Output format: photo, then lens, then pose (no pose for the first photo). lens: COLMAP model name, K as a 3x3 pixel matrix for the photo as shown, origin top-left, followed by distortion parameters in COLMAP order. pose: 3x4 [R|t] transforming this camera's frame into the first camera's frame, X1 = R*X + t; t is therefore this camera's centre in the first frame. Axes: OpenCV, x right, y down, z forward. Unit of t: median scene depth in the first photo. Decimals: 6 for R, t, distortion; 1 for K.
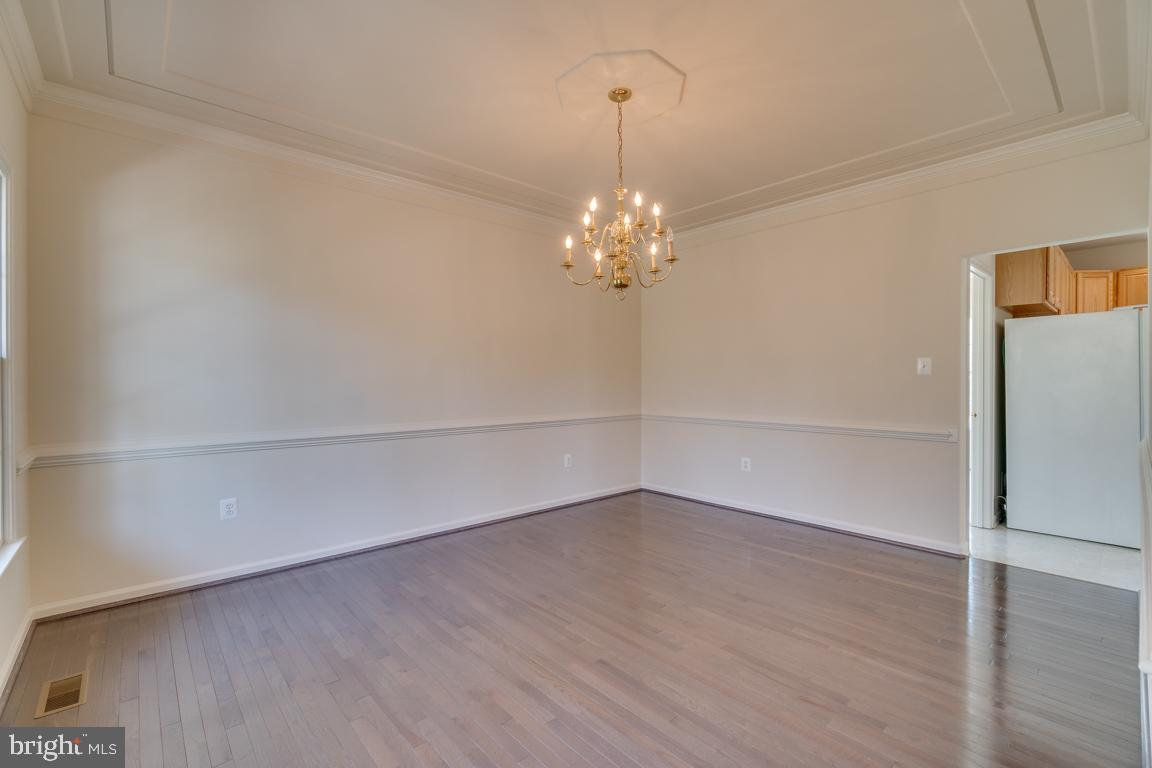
lens RADIAL K [[496.3, 0, 566.0], [0, 496.3, 381.1], [0, 0, 1]] dist [-0.001294, -0.000019]
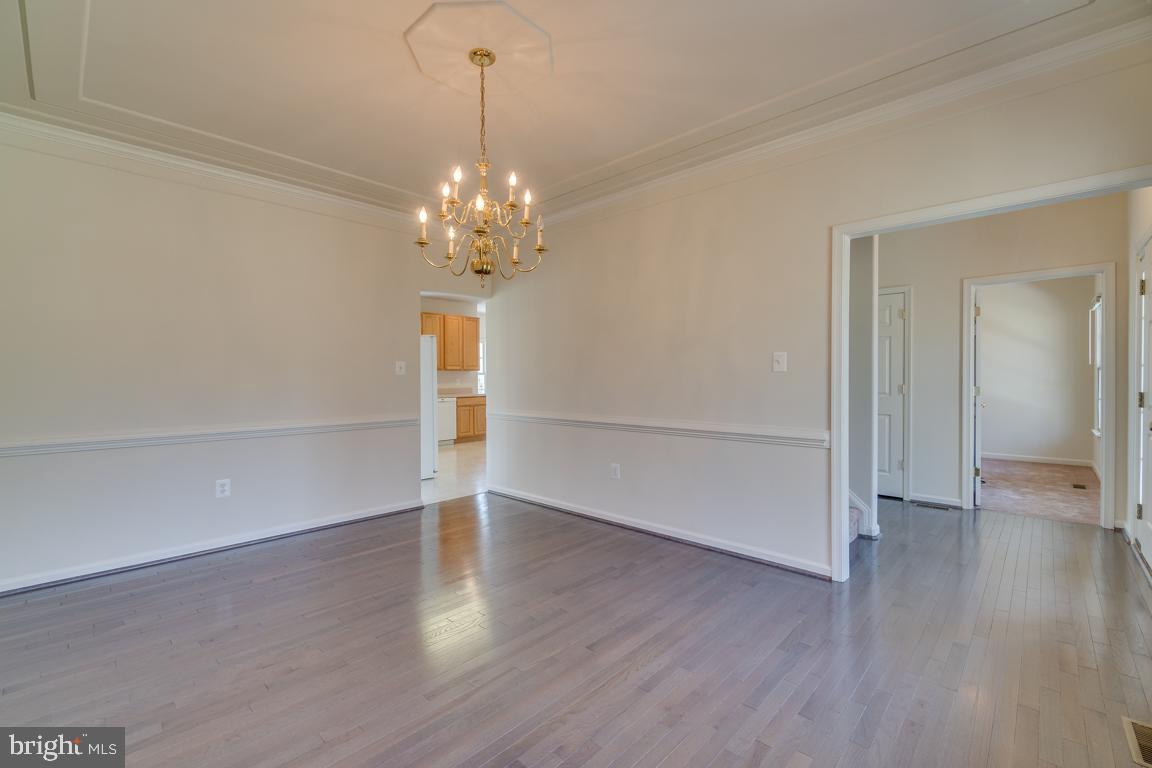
lens RADIAL K [[496.3, 0, 566.0], [0, 496.3, 381.1], [0, 0, 1]] dist [-0.001294, -0.000019]
pose [[-0.085968, 0.000915, 0.996297, -0.791301], [0.004627, 0.999989, -0.000519, 0.008848], [-0.996287, 0.004566, -0.085971, 0.939241]]
